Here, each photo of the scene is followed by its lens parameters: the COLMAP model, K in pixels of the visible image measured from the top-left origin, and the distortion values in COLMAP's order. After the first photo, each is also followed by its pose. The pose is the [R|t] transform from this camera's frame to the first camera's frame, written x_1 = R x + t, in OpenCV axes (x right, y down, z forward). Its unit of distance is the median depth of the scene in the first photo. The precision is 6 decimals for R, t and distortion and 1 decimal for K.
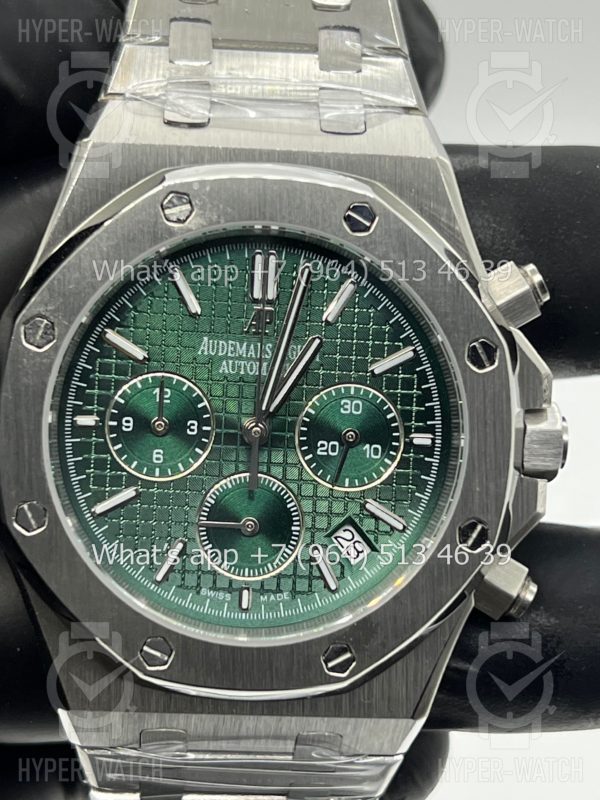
lens RADIAL K [[1884.4, 0, 301.3], [0, 1884.4, 389.1], [0, 0, 1]] dist [0.172443, 0.000000]
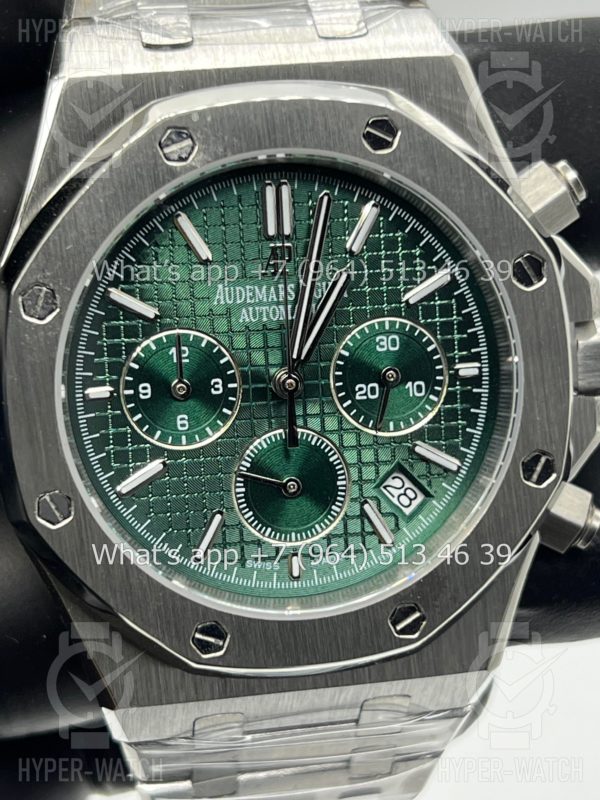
lens RADIAL K [[1884.4, 0, 287.8], [0, 1884.4, 396.2], [0, 0, 1]] dist [0.172443, 0.000000]
pose [[0.990829, -0.115045, 0.070869, -0.088394], [0.108786, 0.990284, 0.086620, -0.049136], [-0.080146, -0.078116, 0.993718, 0.103699]]
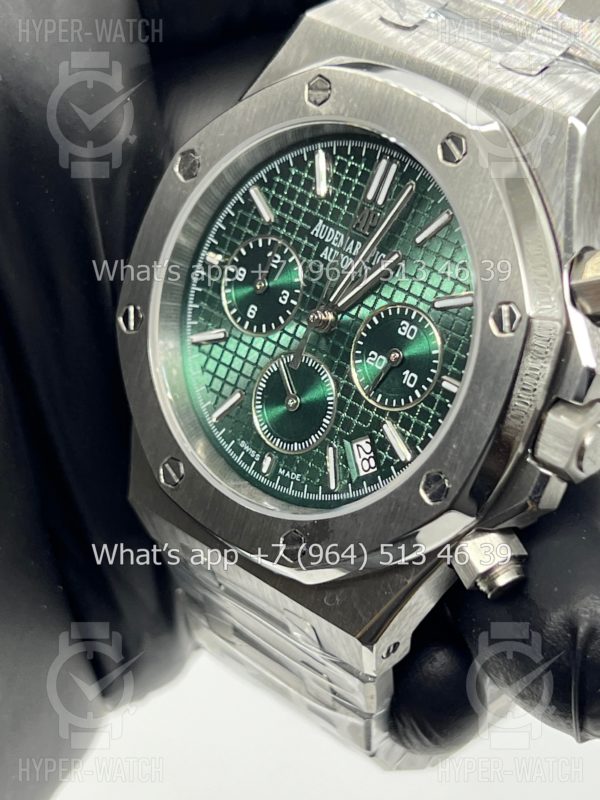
lens RADIAL K [[1884.4, 0, 301.4], [0, 1884.4, 404.2], [0, 0, 1]] dist [0.172443, 0.000000]
pose [[0.707015, 0.356053, -0.611029, 0.621292], [-0.336715, 0.929275, 0.151889, -0.088500], [0.621895, 0.098355, 0.776900, 0.183993]]
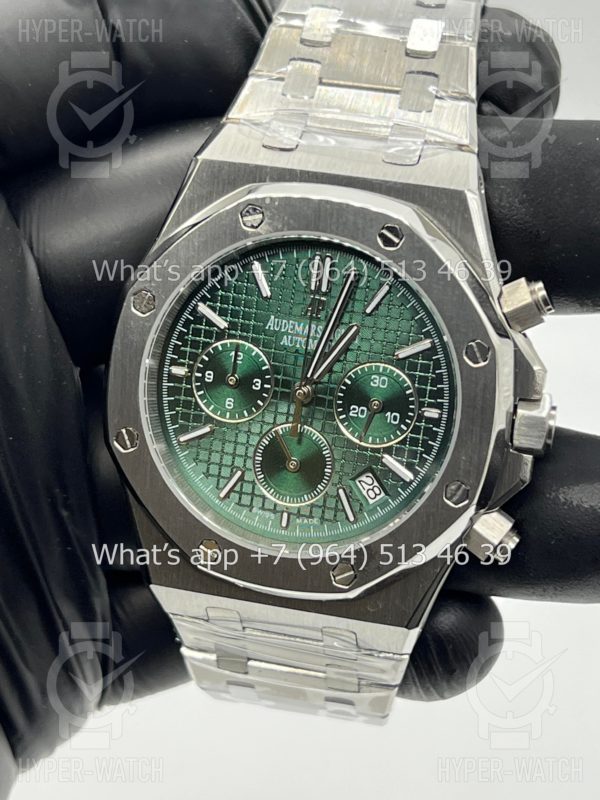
lens RADIAL K [[1884.4, 0, 301.4], [0, 1884.4, 395.5], [0, 0, 1]] dist [0.172443, 0.000000]
pose [[0.958399, 0.110095, -0.263345, 0.314112], [-0.090918, 0.992312, 0.083971, -0.083790], [0.270565, -0.056535, 0.961040, -0.239514]]
